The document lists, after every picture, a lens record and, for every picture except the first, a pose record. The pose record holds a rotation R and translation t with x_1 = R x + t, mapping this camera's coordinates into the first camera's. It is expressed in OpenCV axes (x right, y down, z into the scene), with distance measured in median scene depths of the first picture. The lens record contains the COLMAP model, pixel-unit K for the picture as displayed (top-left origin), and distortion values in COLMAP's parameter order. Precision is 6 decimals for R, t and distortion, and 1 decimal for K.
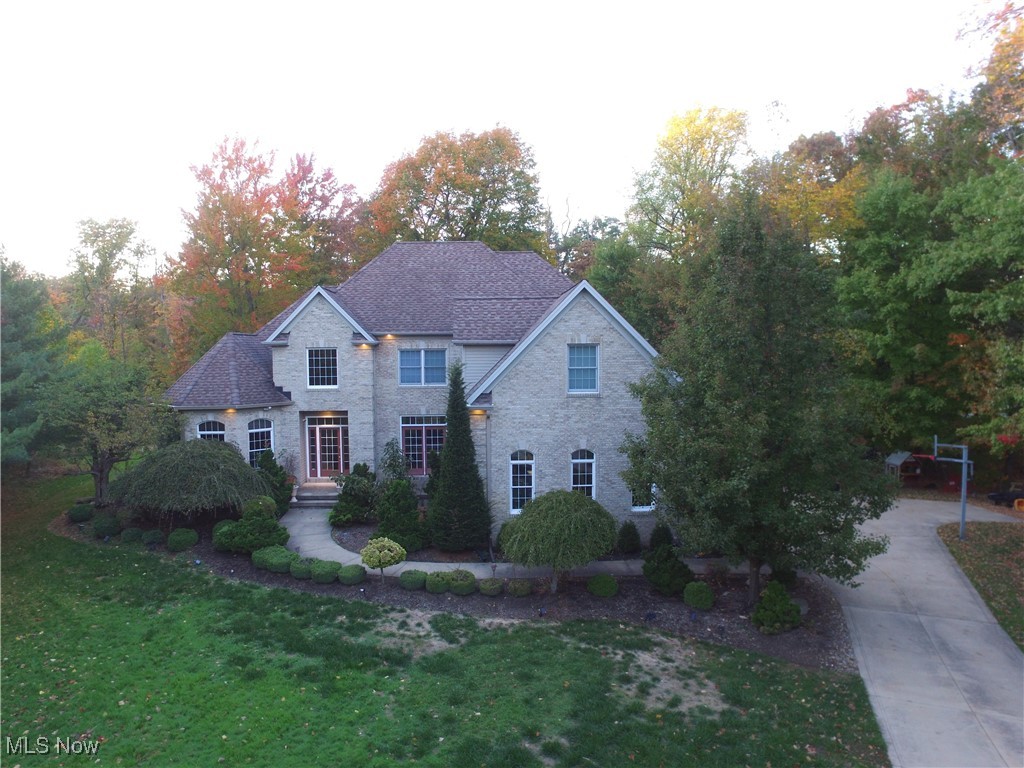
lens RADIAL K [[689.5, 0, 497.6], [0, 689.5, 396.8], [0, 0, 1]] dist [-0.122430, 0.089132]
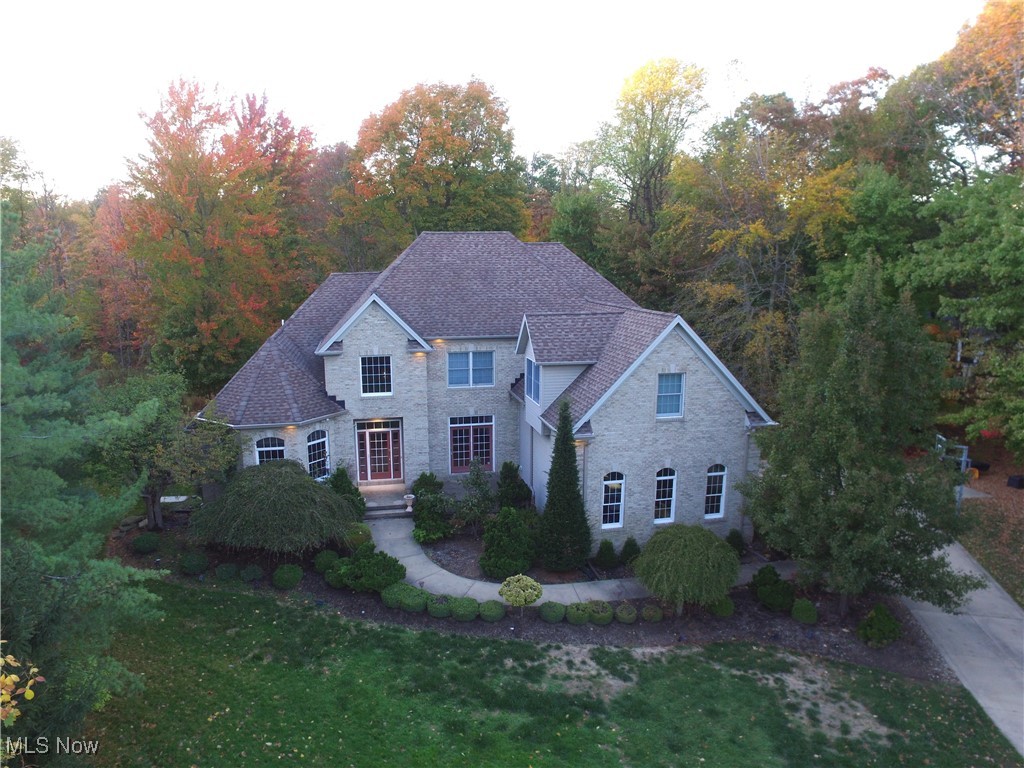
lens RADIAL K [[689.5, 0, 497.6], [0, 689.5, 396.8], [0, 0, 1]] dist [-0.122430, 0.089132]
pose [[0.986287, -0.028611, 0.162538, -0.312696], [0.007114, 0.991313, 0.131328, -0.179174], [-0.164884, -0.128371, 0.977923, -0.002546]]
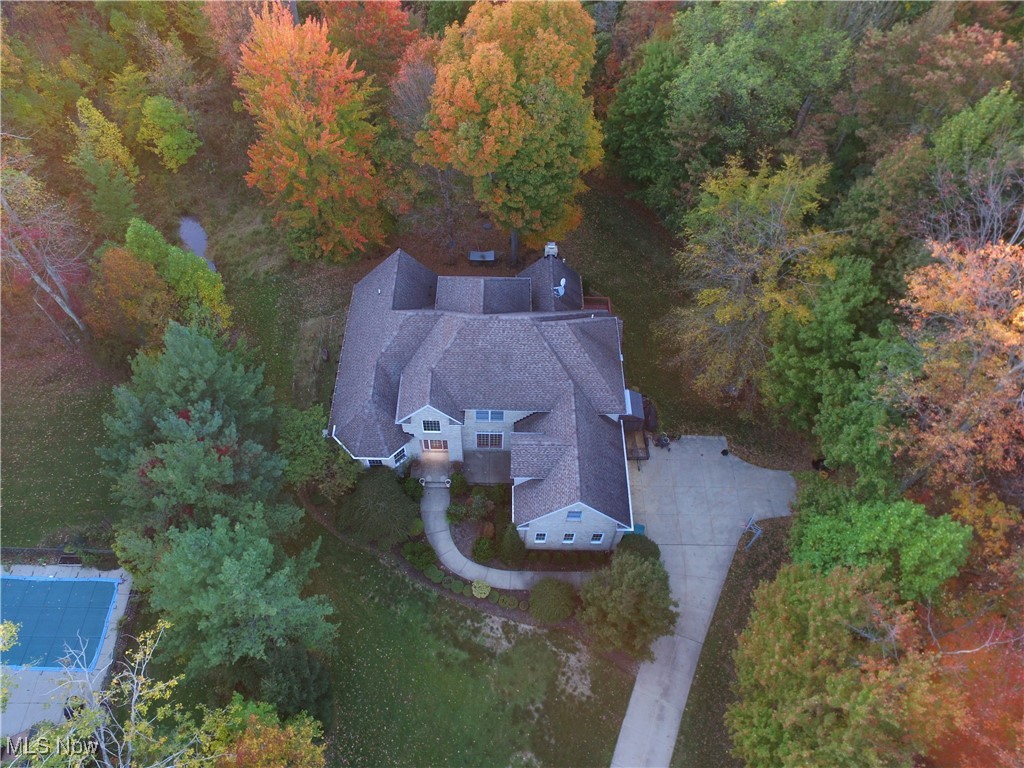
lens RADIAL K [[689.5, 0, 497.6], [0, 689.5, 396.8], [0, 0, 1]] dist [-0.122430, 0.089132]
pose [[0.998687, 0.050571, -0.008223, -0.103680], [-0.025200, 0.624582, 0.780552, -1.820349], [0.044609, -0.779320, 0.625036, -0.007900]]
